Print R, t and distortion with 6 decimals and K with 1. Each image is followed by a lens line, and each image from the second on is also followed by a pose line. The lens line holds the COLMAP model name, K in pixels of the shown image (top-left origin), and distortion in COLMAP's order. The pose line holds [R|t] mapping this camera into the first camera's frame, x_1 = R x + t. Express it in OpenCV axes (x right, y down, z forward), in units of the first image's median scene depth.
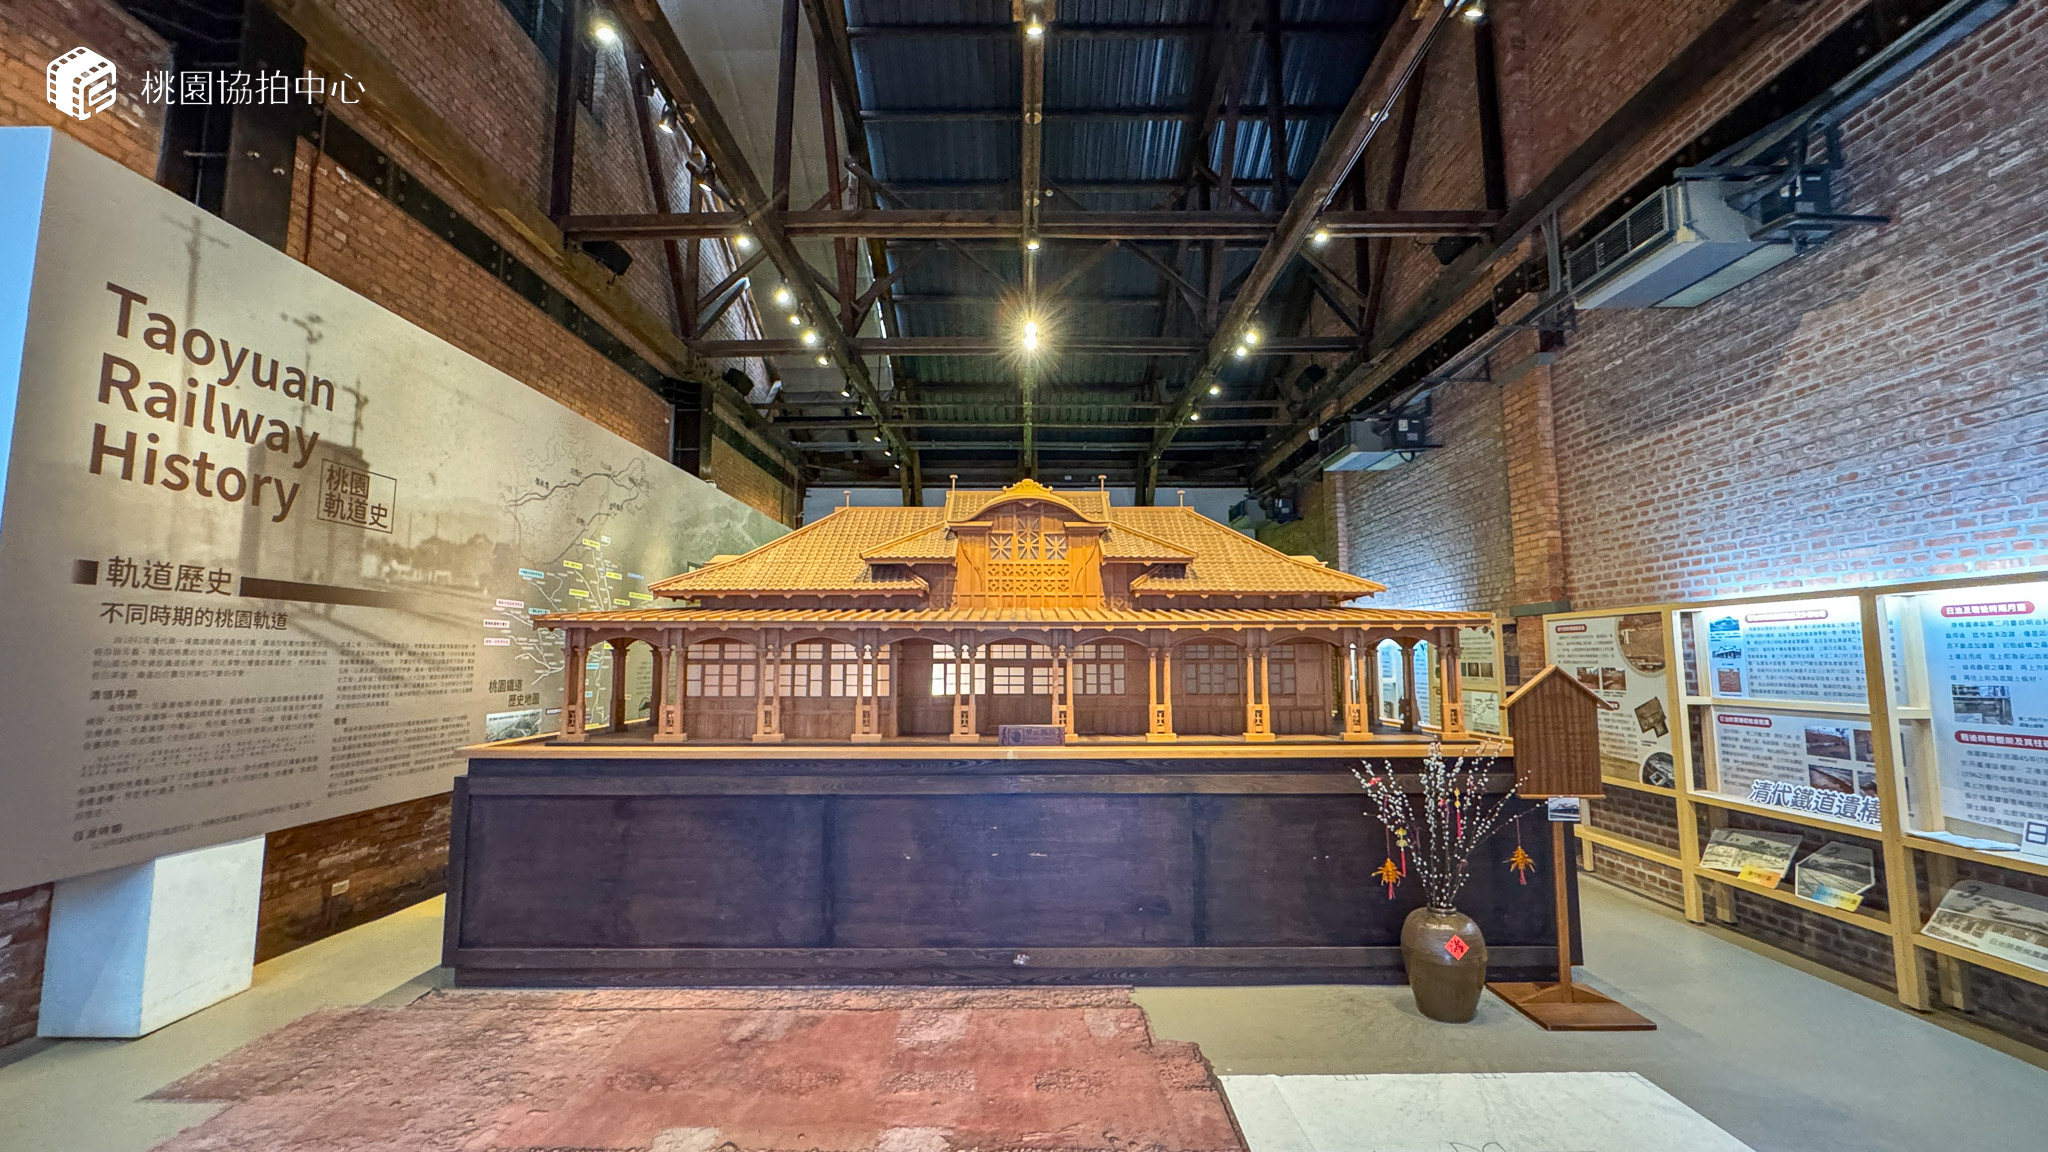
lens RADIAL K [[816.2, 0, 1036.5], [0, 816.2, 582.6], [0, 0, 1]] dist [-0.003820, 0.000443]
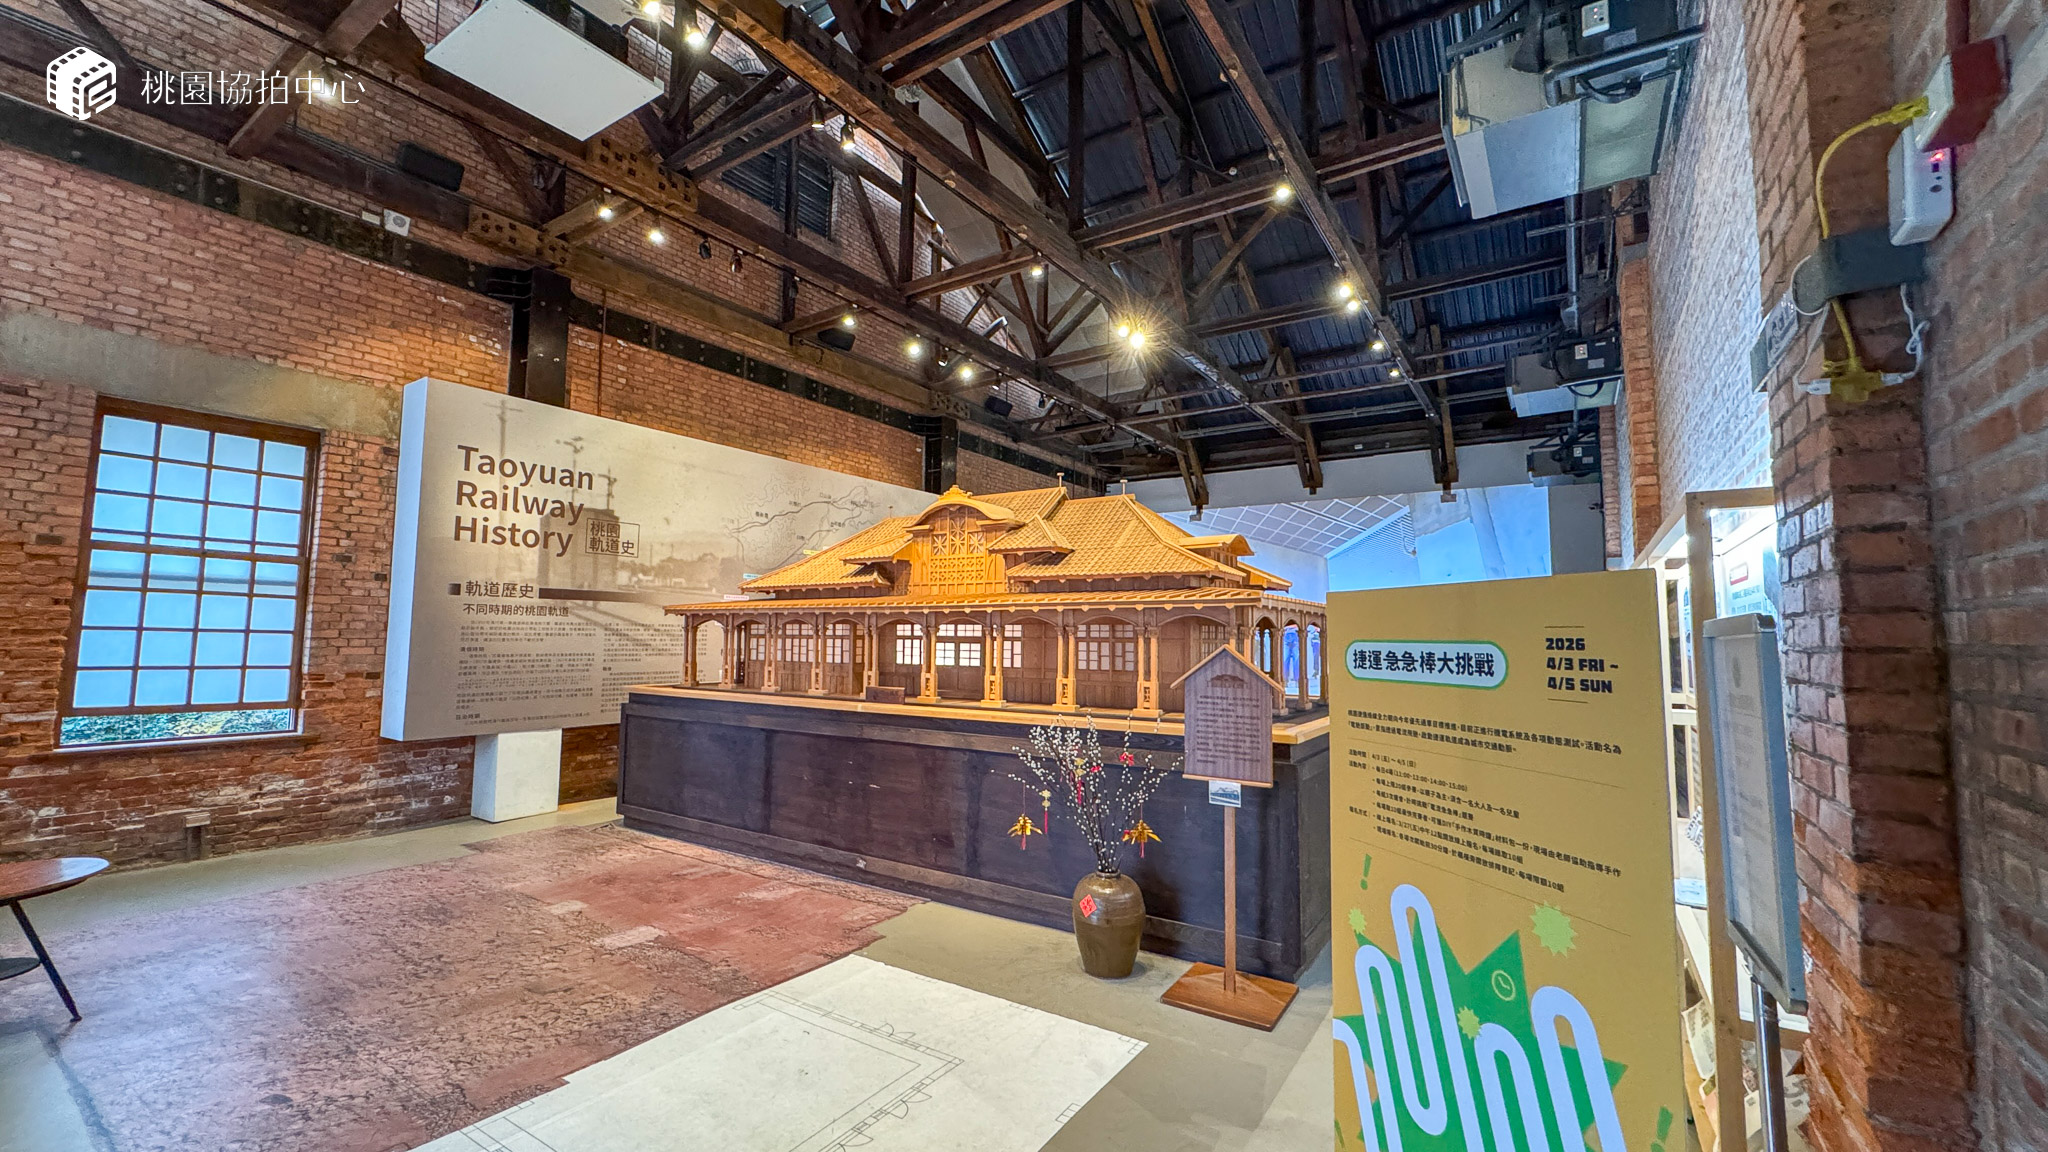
lens RADIAL K [[816.2, 0, 1039.1], [0, 816.2, 580.5], [0, 0, 1]] dist [-0.003820, 0.000443]
pose [[0.835811, -0.030050, -0.548194, 0.788154], [0.041341, 0.999111, 0.008264, 0.006061], [0.547459, -0.029570, 0.836310, 0.058718]]
